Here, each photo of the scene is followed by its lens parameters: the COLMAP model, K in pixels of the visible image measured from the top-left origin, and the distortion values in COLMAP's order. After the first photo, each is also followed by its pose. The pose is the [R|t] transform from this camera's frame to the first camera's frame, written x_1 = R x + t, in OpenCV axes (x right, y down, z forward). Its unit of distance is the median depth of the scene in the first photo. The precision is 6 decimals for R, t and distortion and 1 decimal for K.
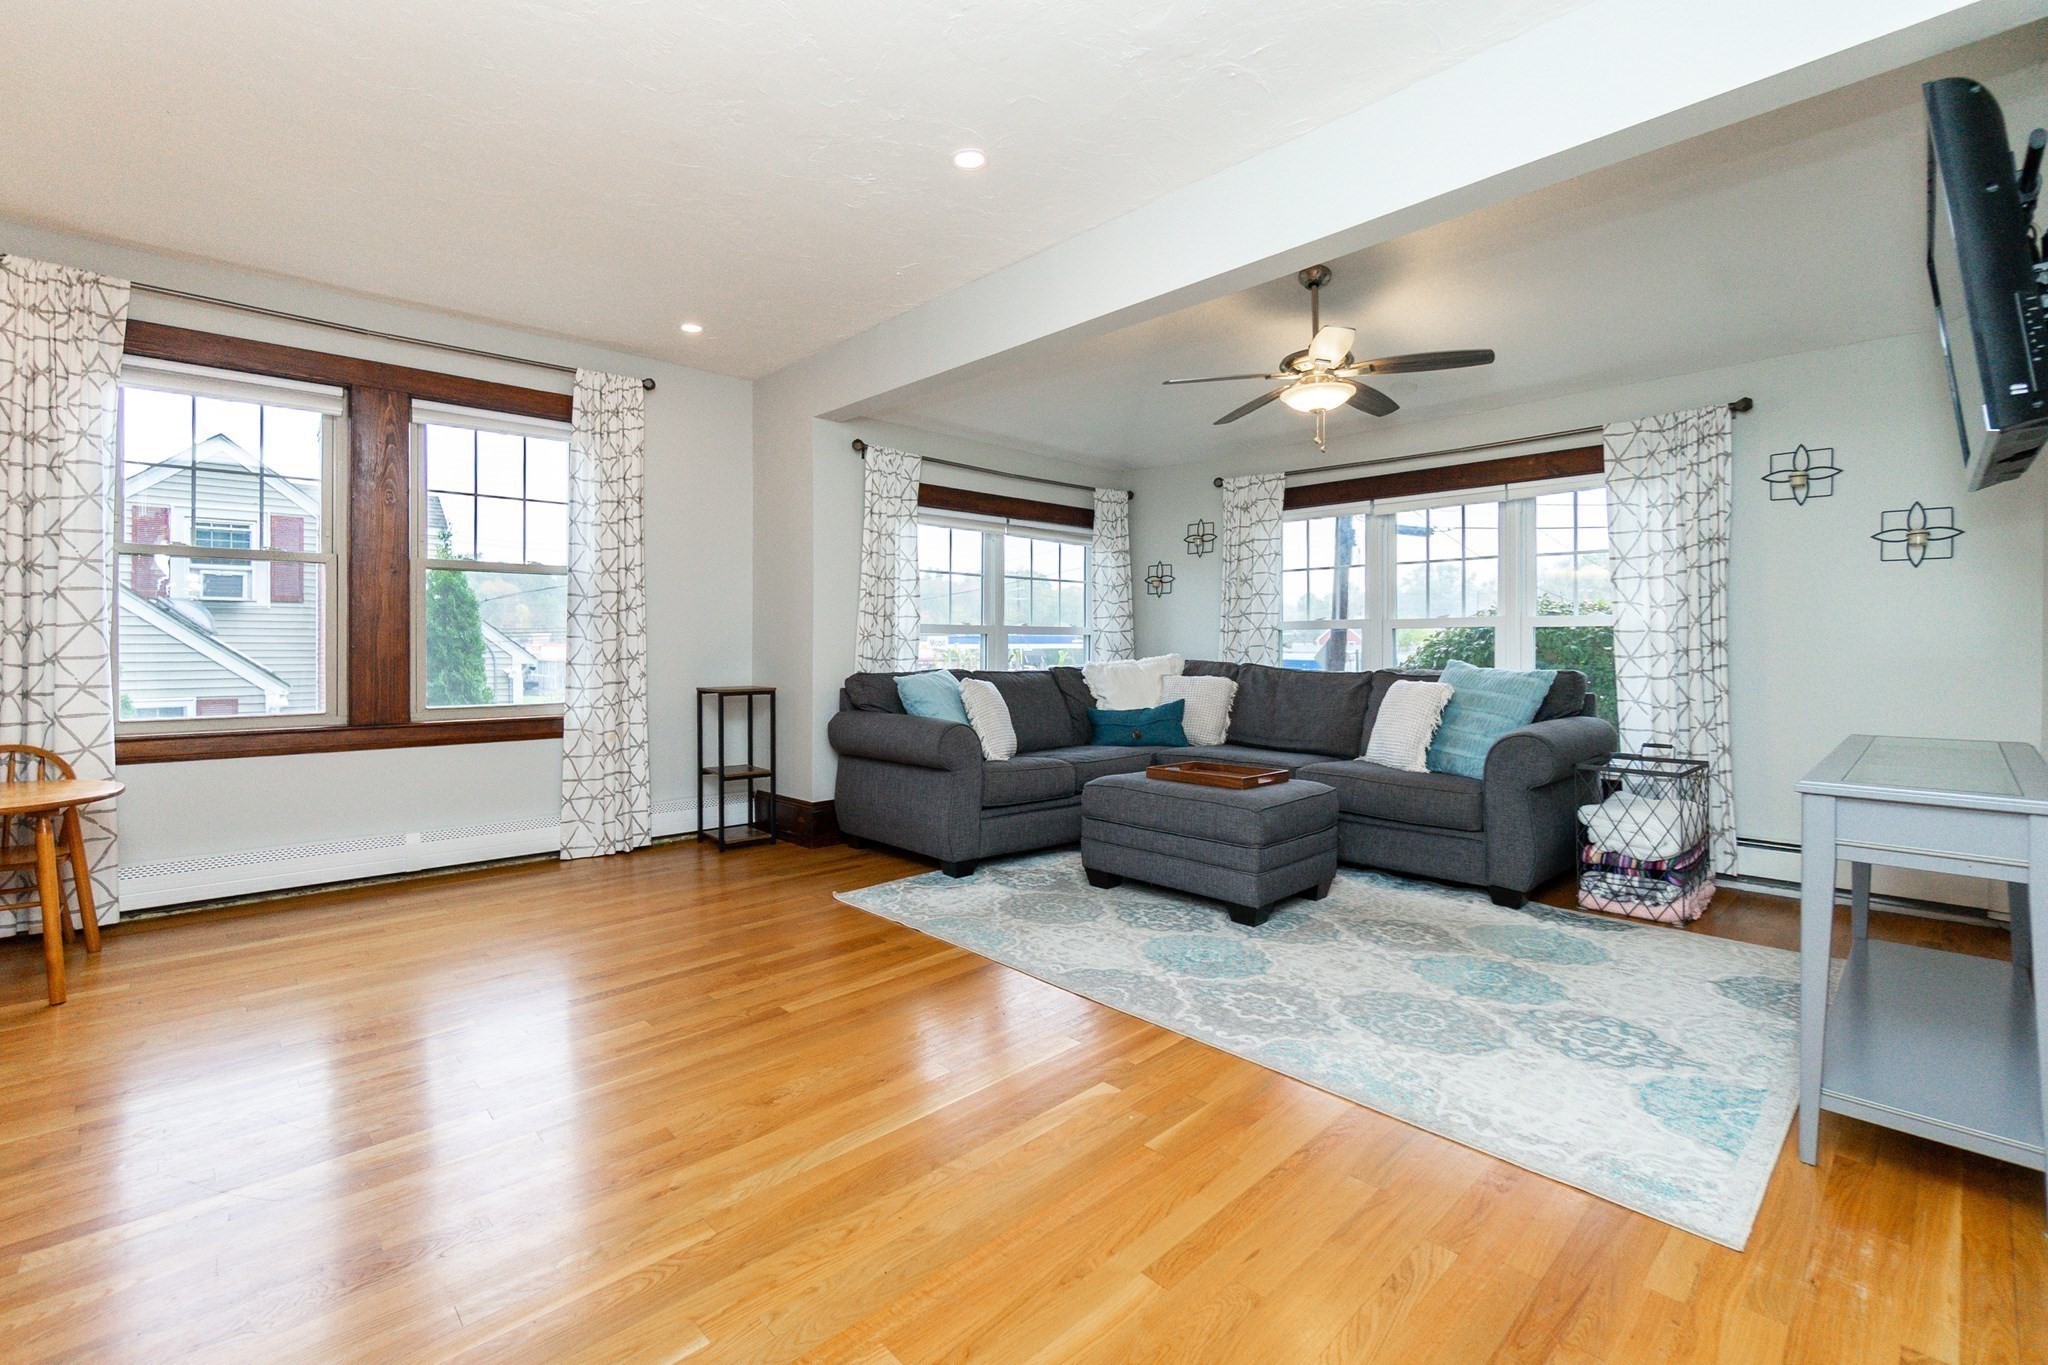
lens RADIAL K [[896.1, 0, 1012.7], [0, 896.1, 652.8], [0, 0, 1]] dist [-0.002555, -0.000121]
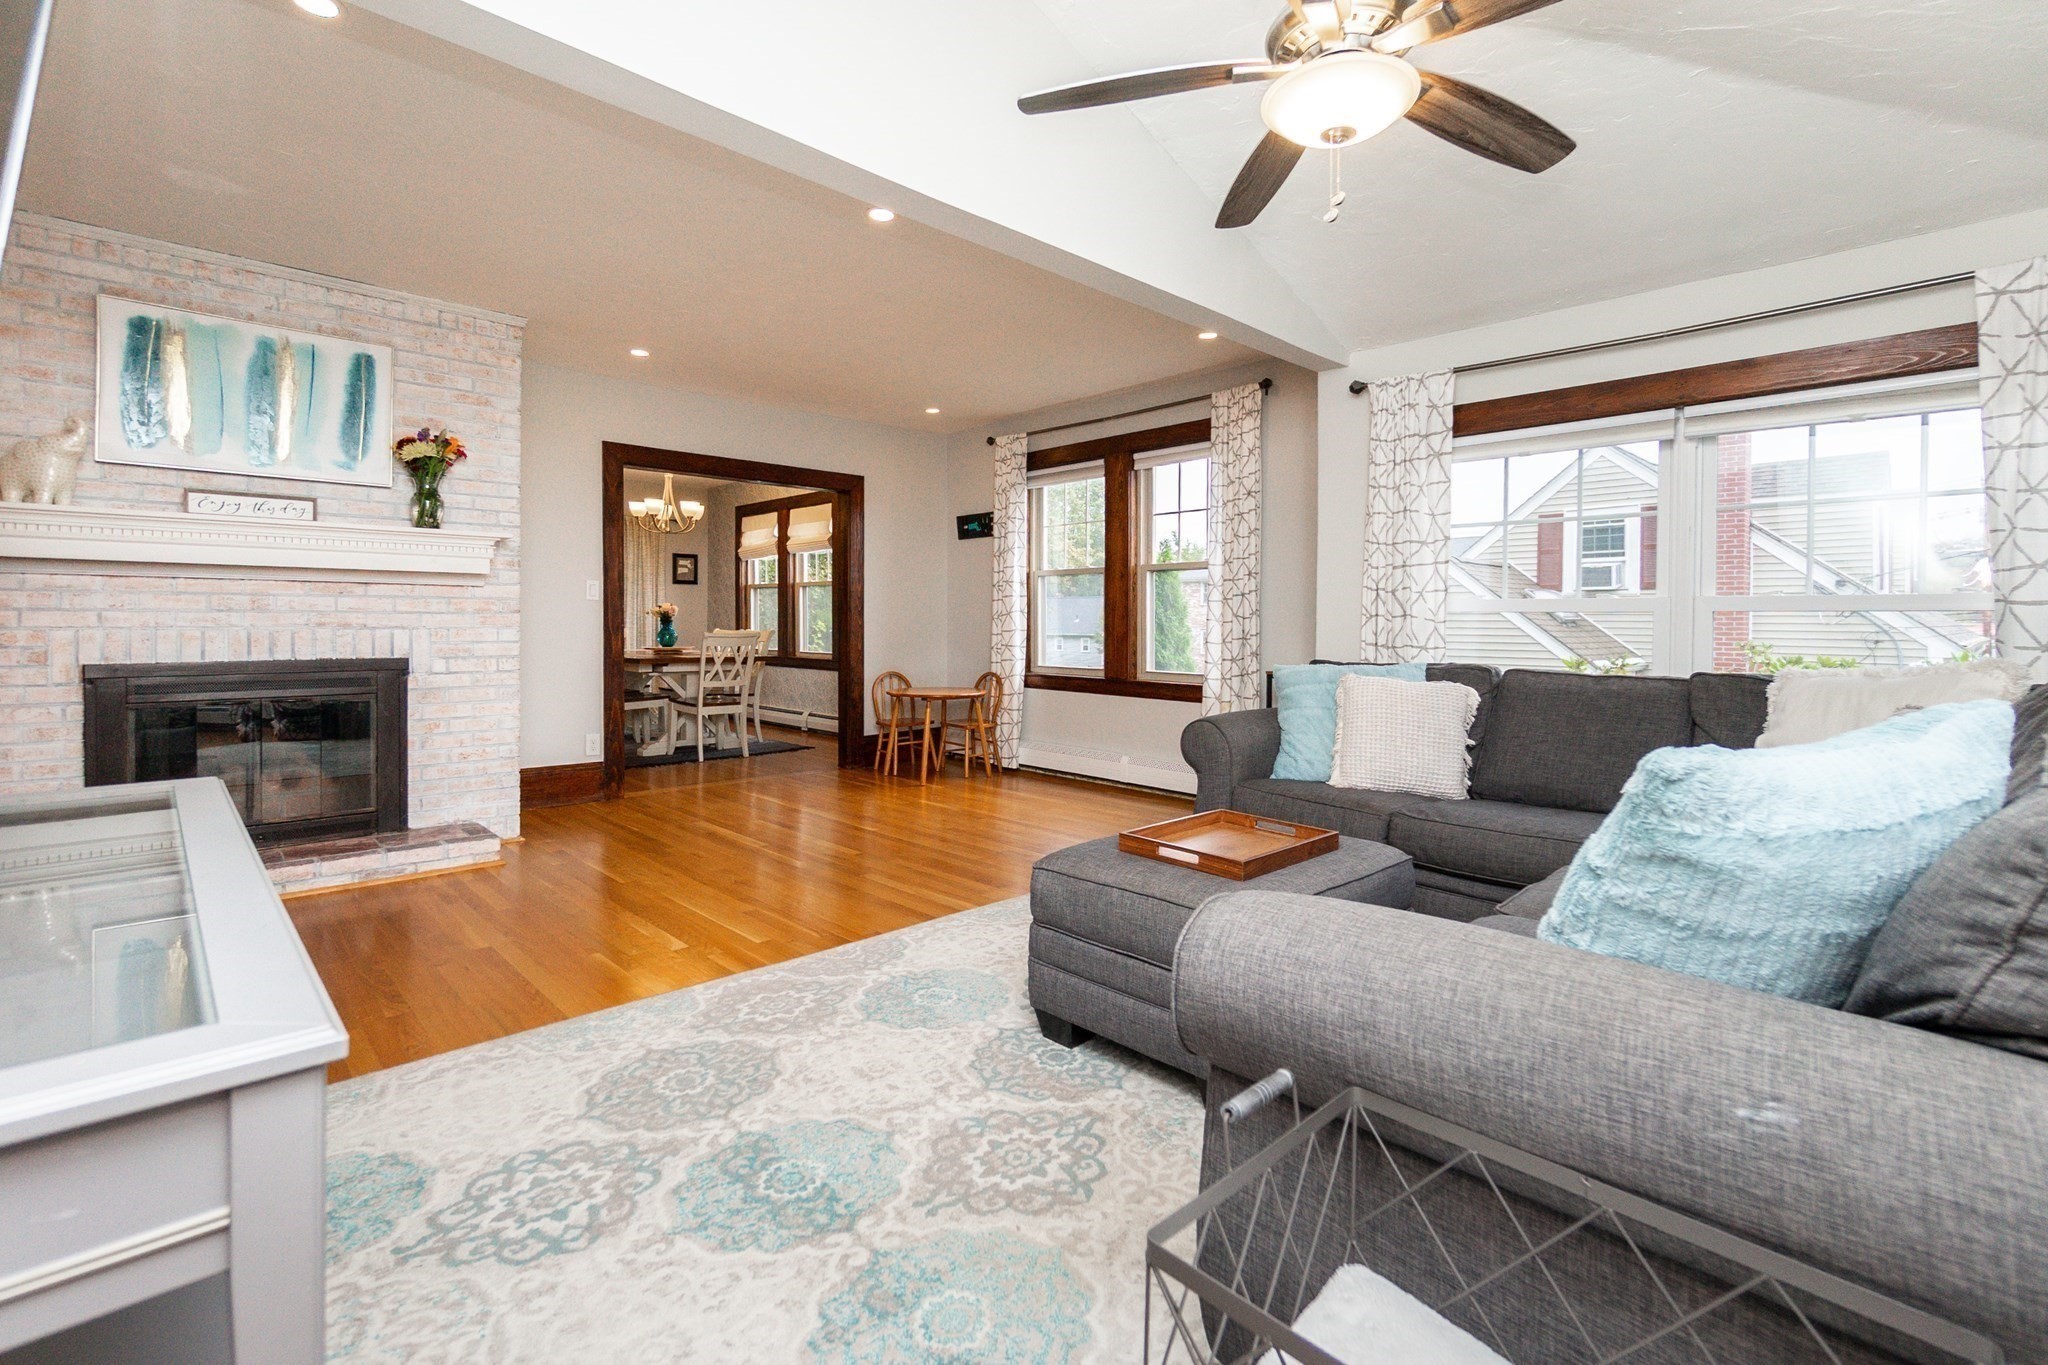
lens RADIAL K [[918.0, 0, 1012.8], [0, 918.0, 638.8], [0, 0, 1]] dist [-0.001592, -0.000201]
pose [[-0.002034, 0.015931, -0.999871, 0.817473], [-0.015857, 0.999747, 0.015961, -0.008841], [0.999872, 0.015887, -0.001780, 0.819659]]
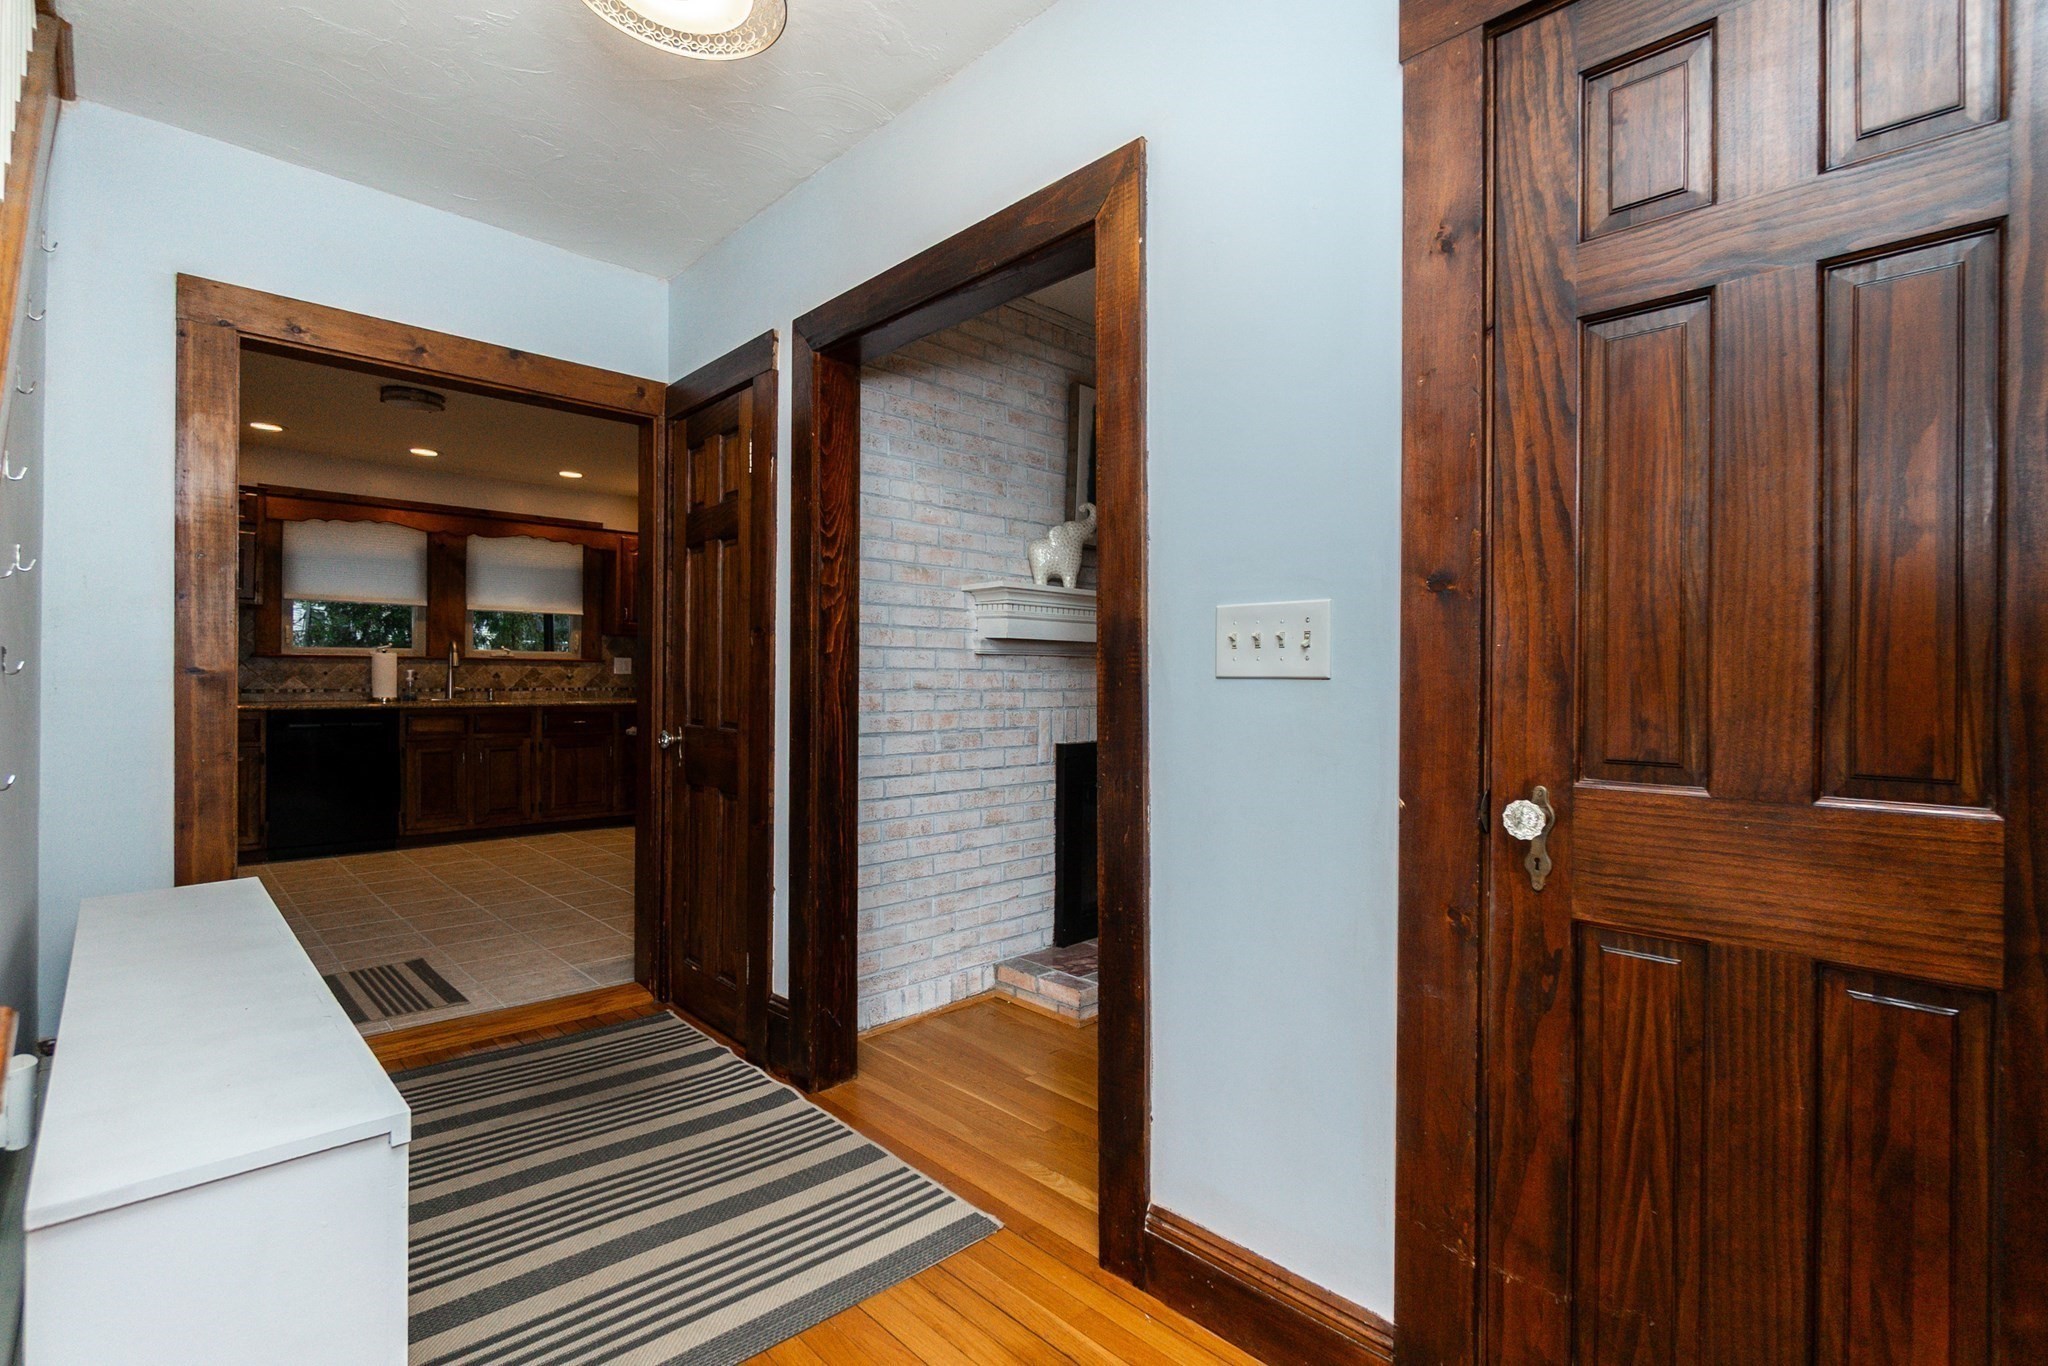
lens RADIAL K [[904.0, 0, 1024.0], [0, 904.0, 683.0], [0, 0, 1]] dist [0.001946, 0.000366]
pose [[0.014583, 0.003319, -0.999888, 0.824607], [-0.016737, 0.999855, 0.003075, -0.017624], [0.999754, 0.016690, 0.014636, -0.117462]]
